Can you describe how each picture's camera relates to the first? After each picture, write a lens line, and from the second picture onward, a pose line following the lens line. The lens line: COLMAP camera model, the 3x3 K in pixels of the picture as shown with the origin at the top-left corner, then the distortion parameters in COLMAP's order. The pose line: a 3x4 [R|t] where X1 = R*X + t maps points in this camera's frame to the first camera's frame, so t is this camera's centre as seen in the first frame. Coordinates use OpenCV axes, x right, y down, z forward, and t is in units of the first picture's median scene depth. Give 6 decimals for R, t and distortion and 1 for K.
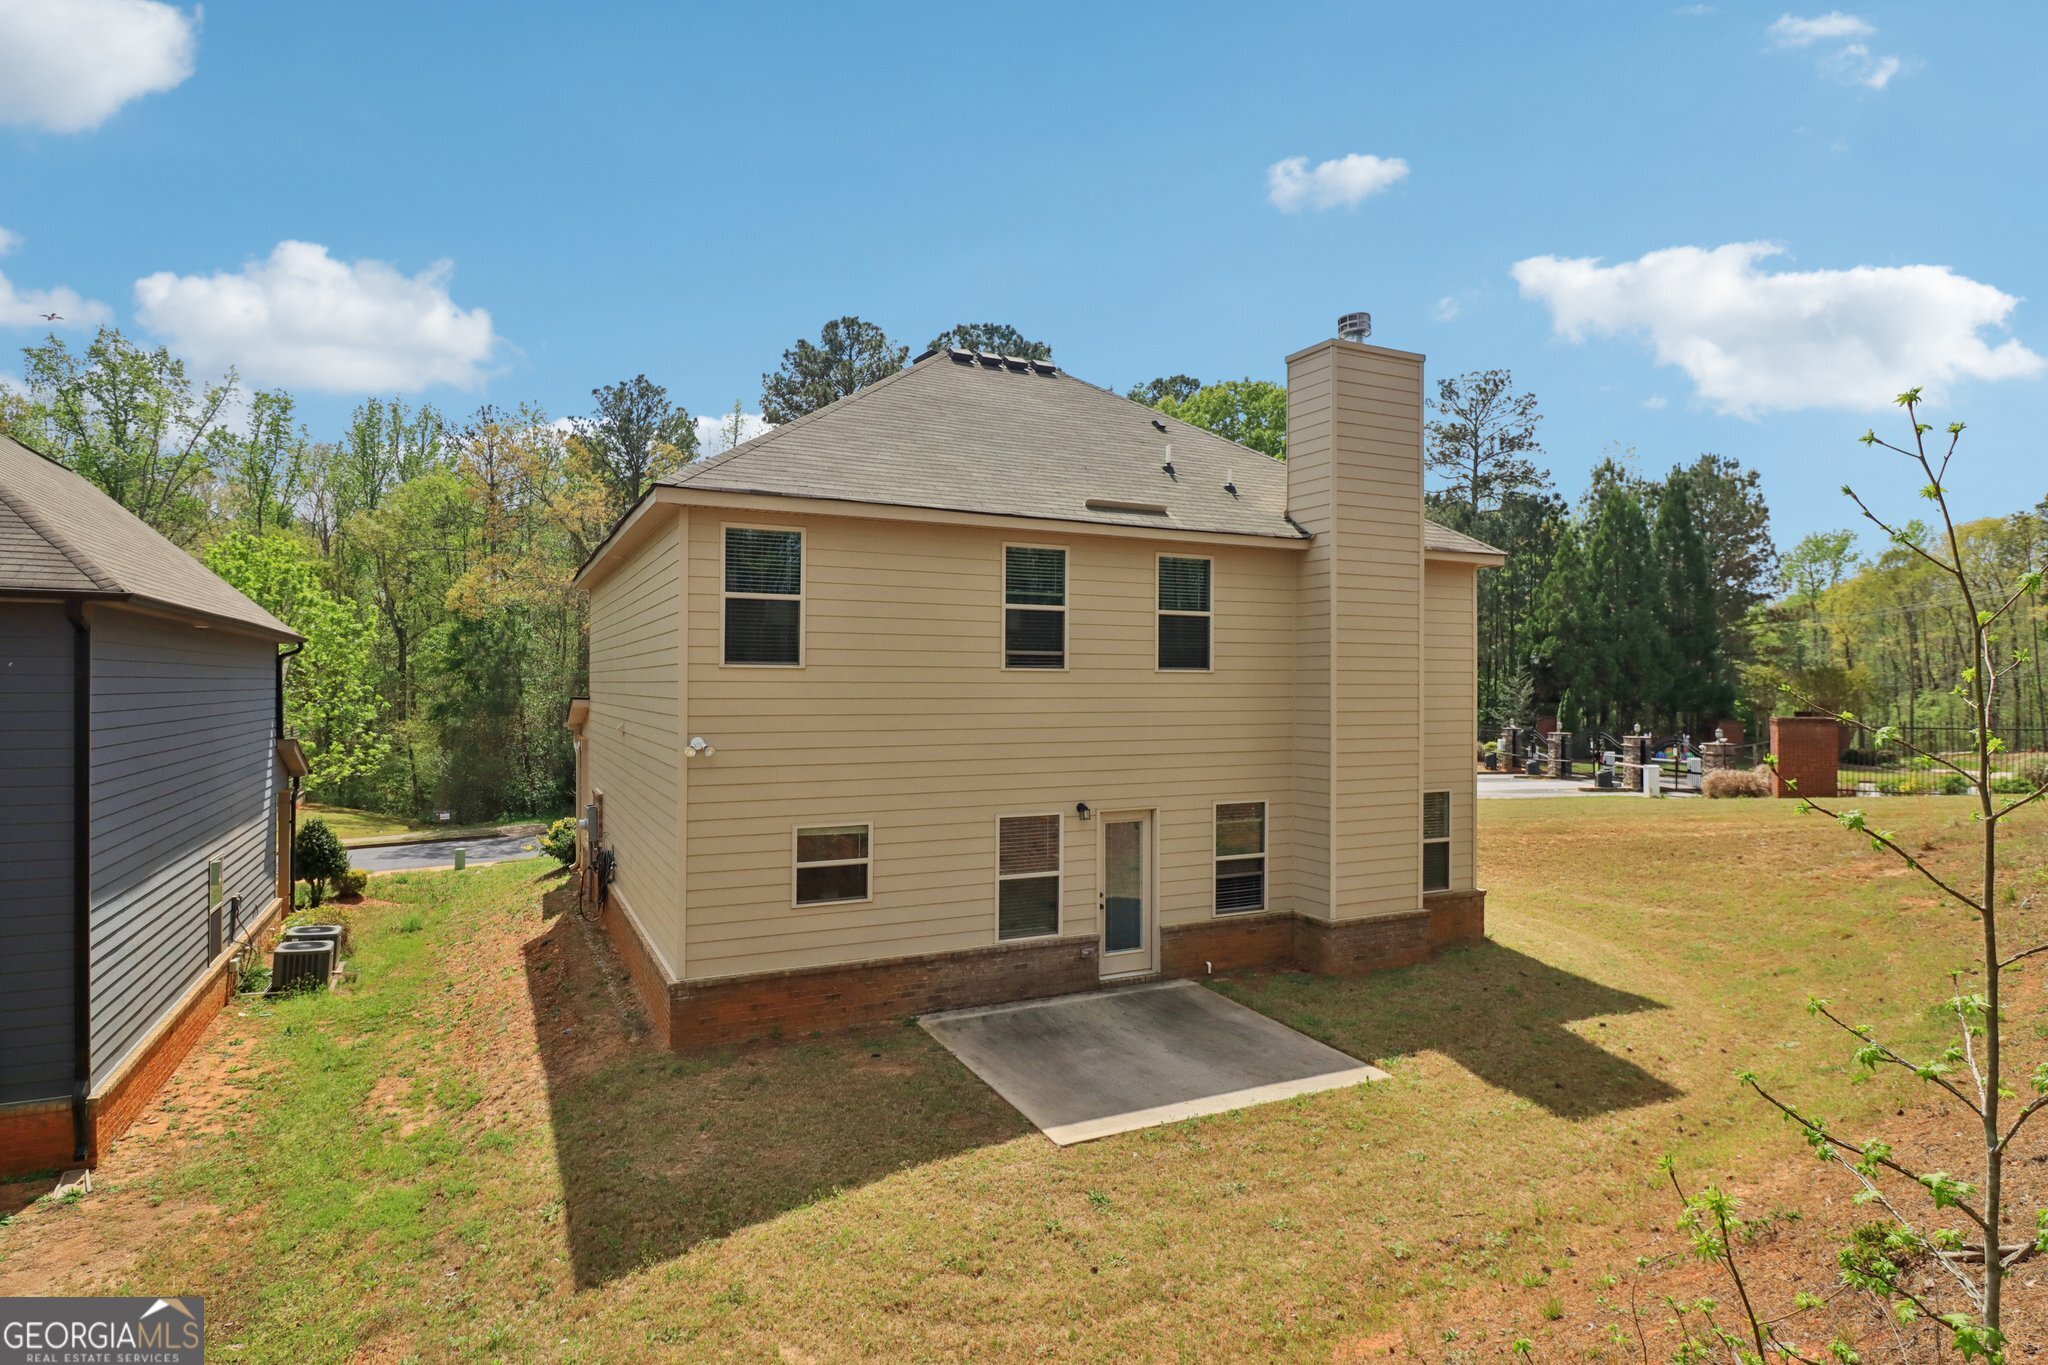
lens RADIAL K [[1109.0, 0, 1024.0], [0, 1109.0, 682.5], [0, 0, 1]] dist [-0.003248, -0.000723]
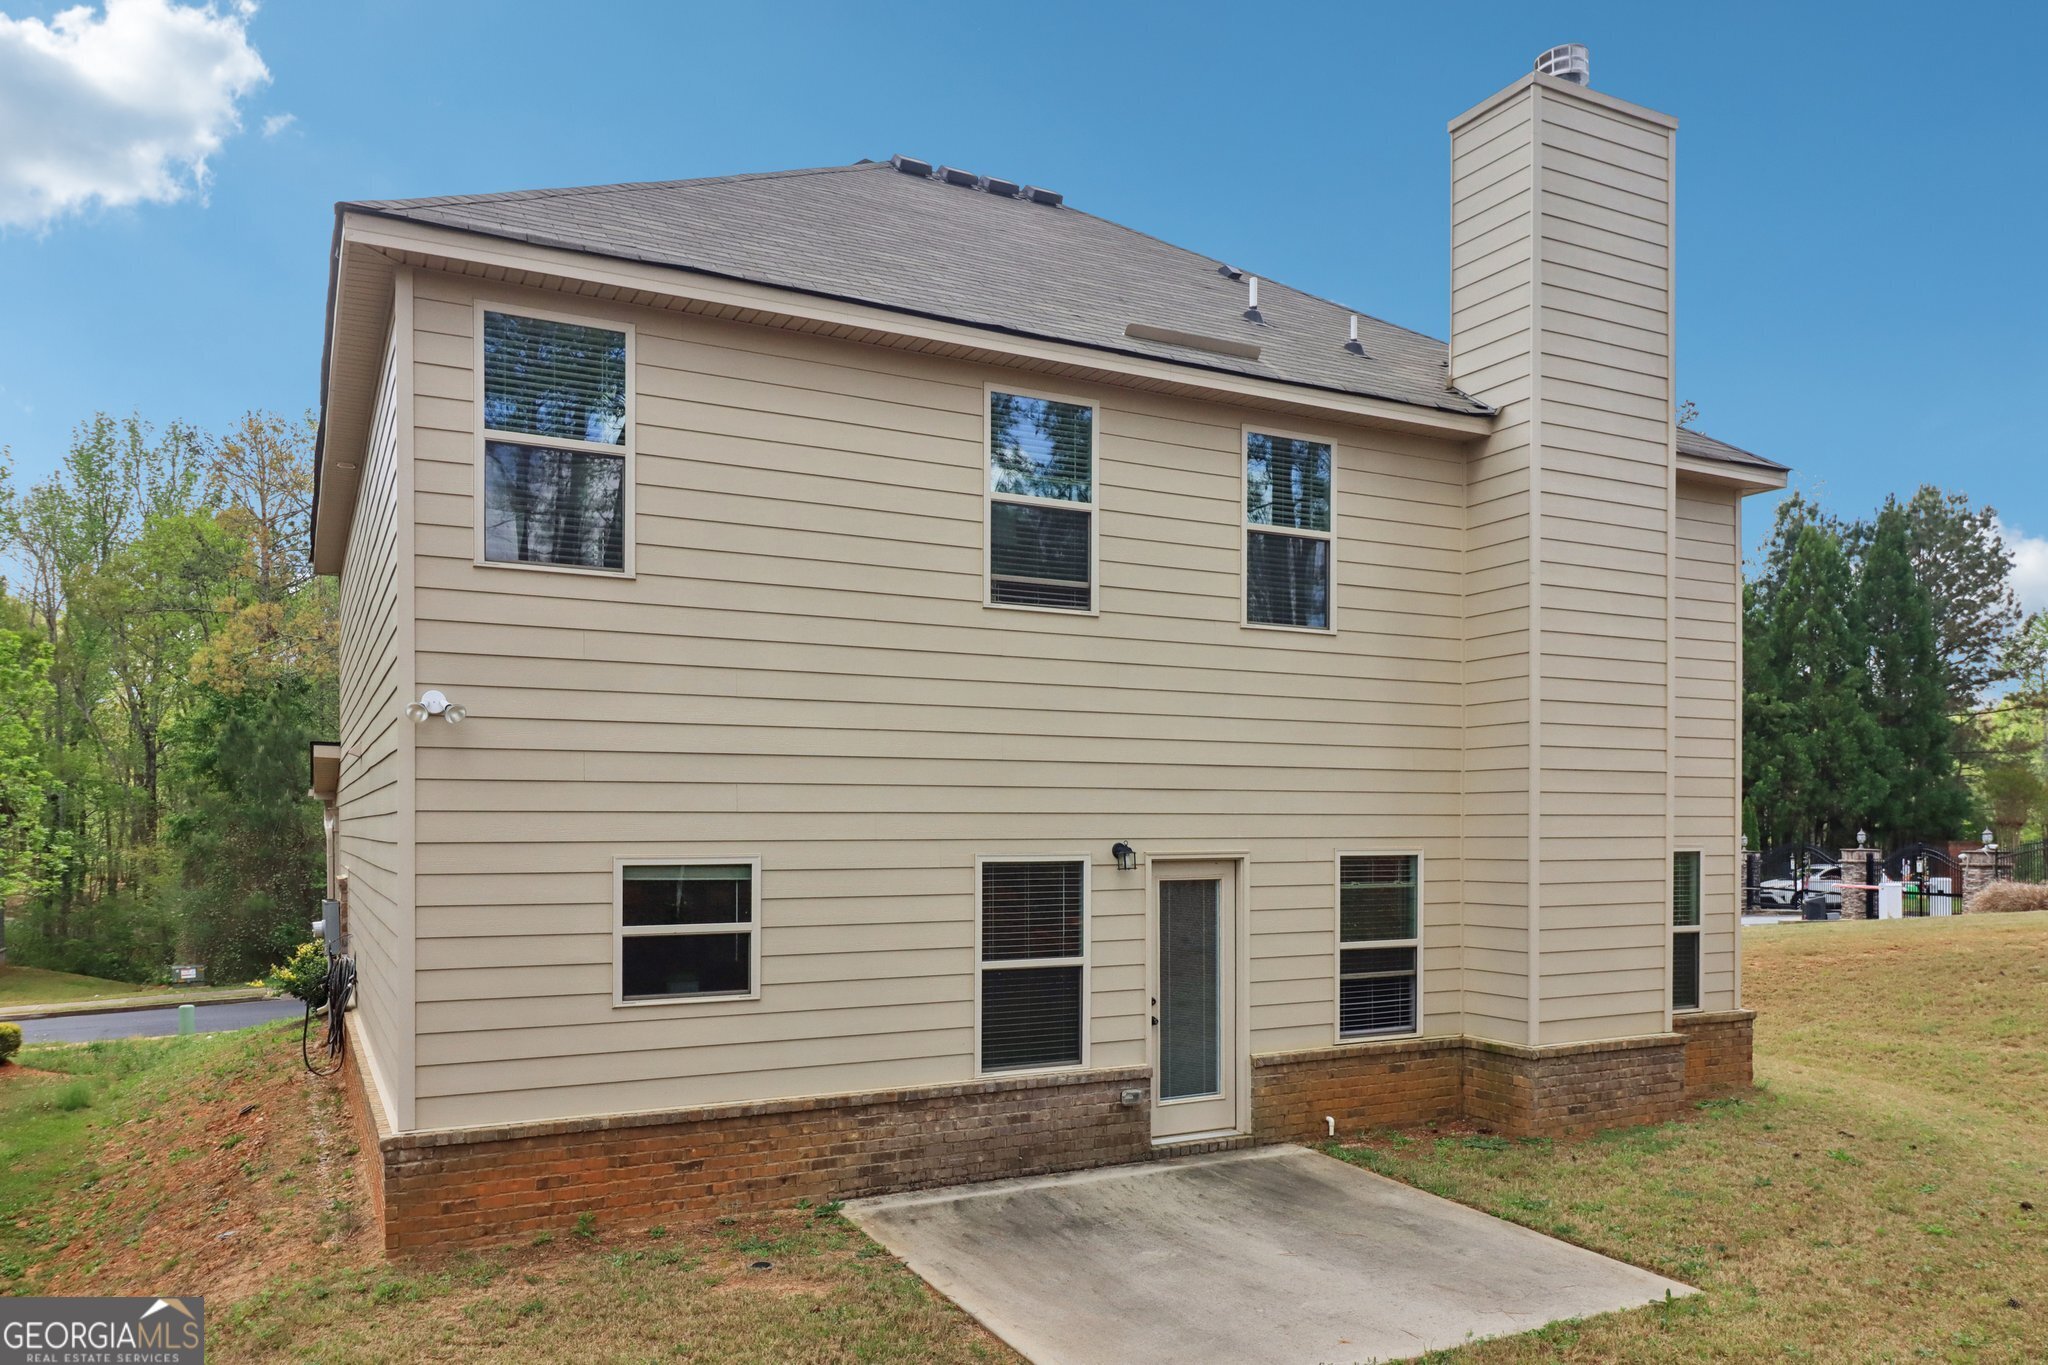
lens RADIAL K [[1438.3, 0, 1025.2], [0, 1438.3, 842.6], [0, 0, 1]] dist [0.004435, -0.004448]
pose [[0.999832, -0.004620, 0.017750, -0.012472], [0.004437, 0.999937, 0.010345, 0.102746], [-0.017797, -0.010264, 0.999789, 0.244365]]
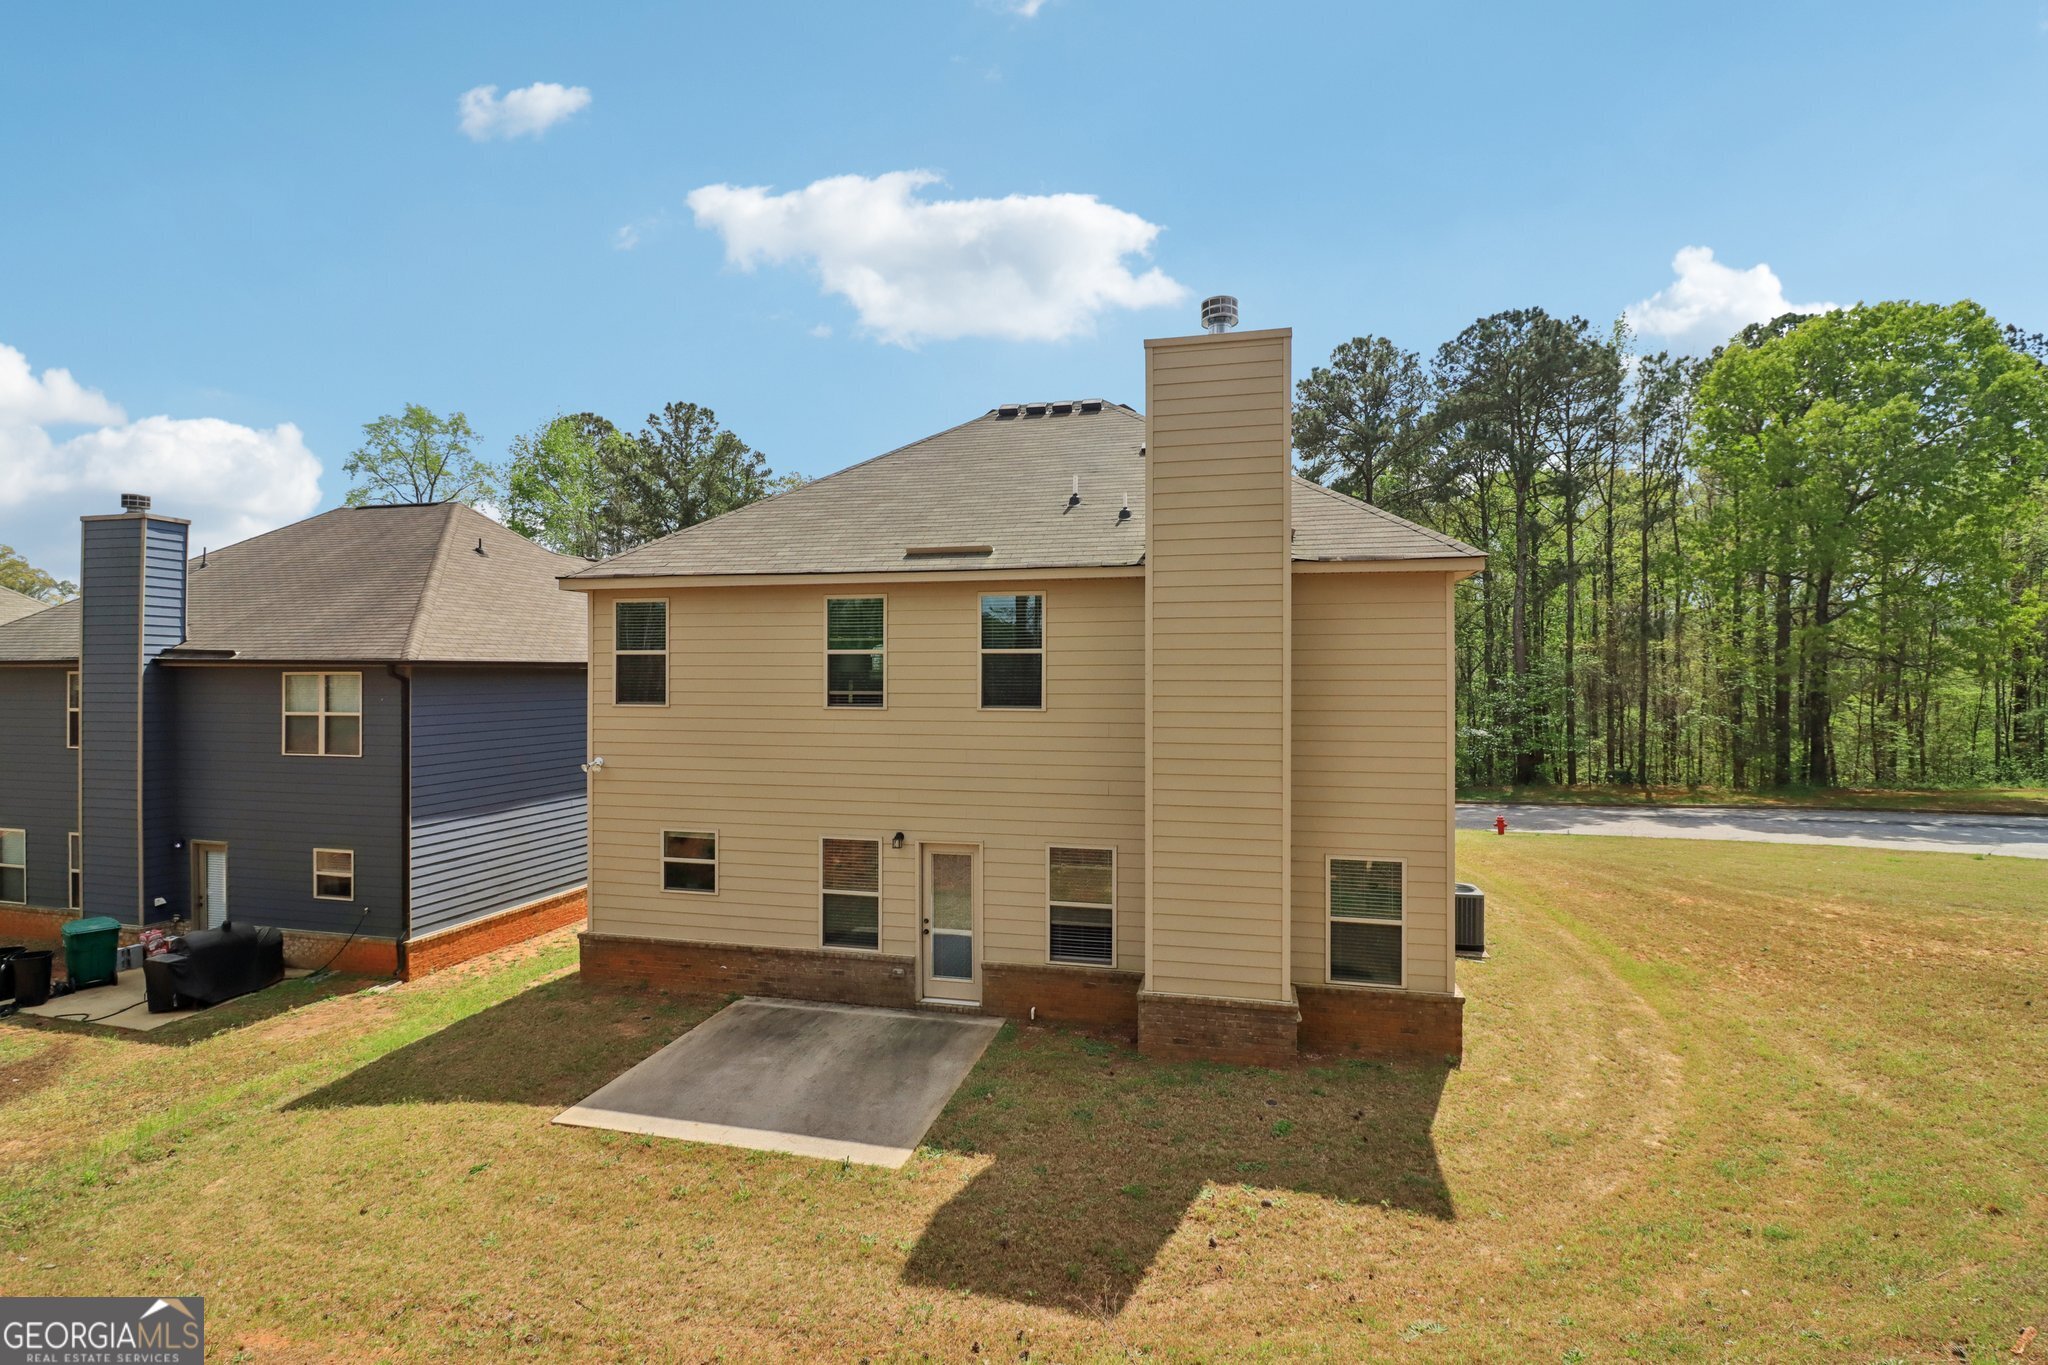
lens RADIAL K [[953.4, 0, 1024.0], [0, 953.4, 682.5], [0, 0, 1]] dist [-0.003303, -0.000359]
pose [[0.766368, 0.000846, -0.642401, 0.757019], [0.001629, 0.999993, 0.003260, -0.040486], [0.642400, -0.003544, 0.766361, 0.379641]]
